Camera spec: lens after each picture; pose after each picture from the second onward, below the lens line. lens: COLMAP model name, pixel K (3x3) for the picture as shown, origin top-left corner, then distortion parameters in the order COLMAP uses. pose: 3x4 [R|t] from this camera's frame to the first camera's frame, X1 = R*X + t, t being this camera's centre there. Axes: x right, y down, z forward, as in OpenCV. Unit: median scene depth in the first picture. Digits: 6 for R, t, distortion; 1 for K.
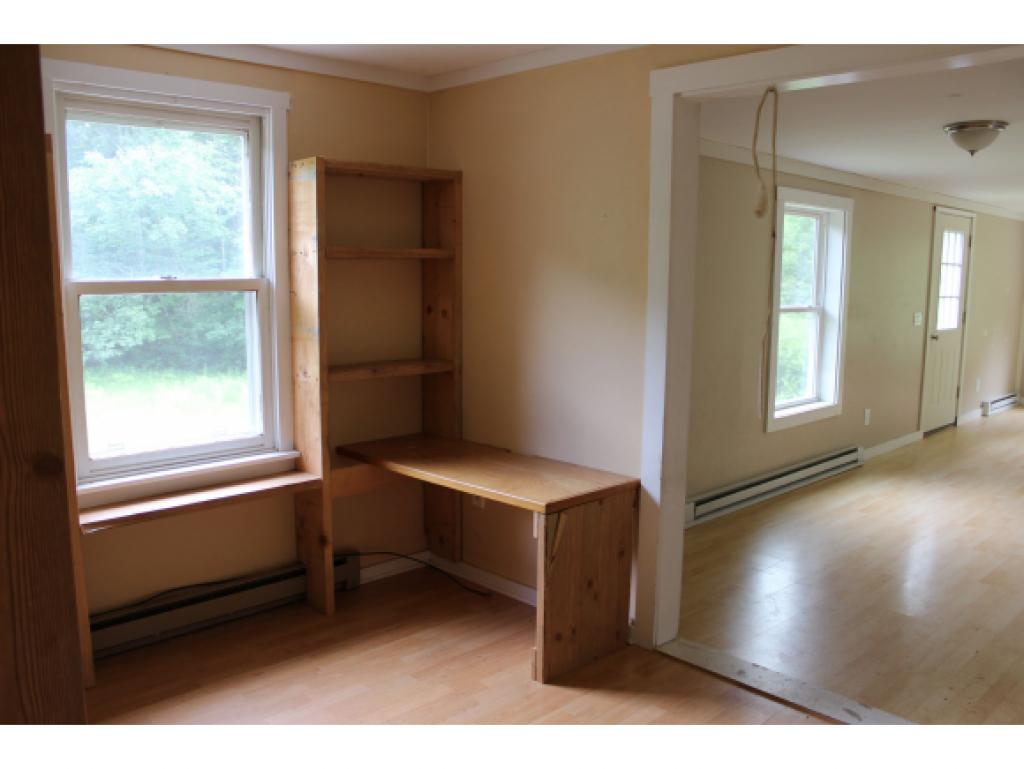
lens RADIAL K [[856.3, 0, 512.5], [0, 856.3, 383.1], [0, 0, 1]] dist [-0.115588, 0.057954]
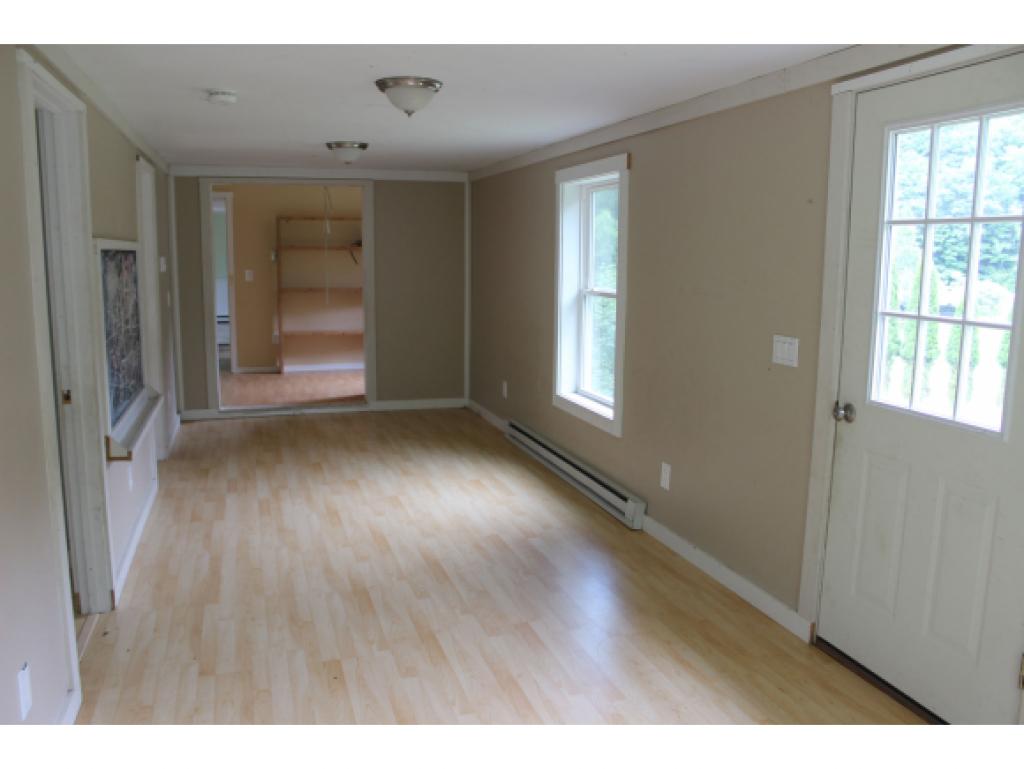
lens RADIAL K [[856.3, 0, 510.3], [0, 856.3, 387.6], [0, 0, 1]] dist [-0.115588, 0.057954]
pose [[-0.474045, 0.119177, -0.872398, 1.289505], [-0.120486, 0.972698, 0.198349, -0.173432], [0.872218, 0.199138, -0.446744, 1.464054]]
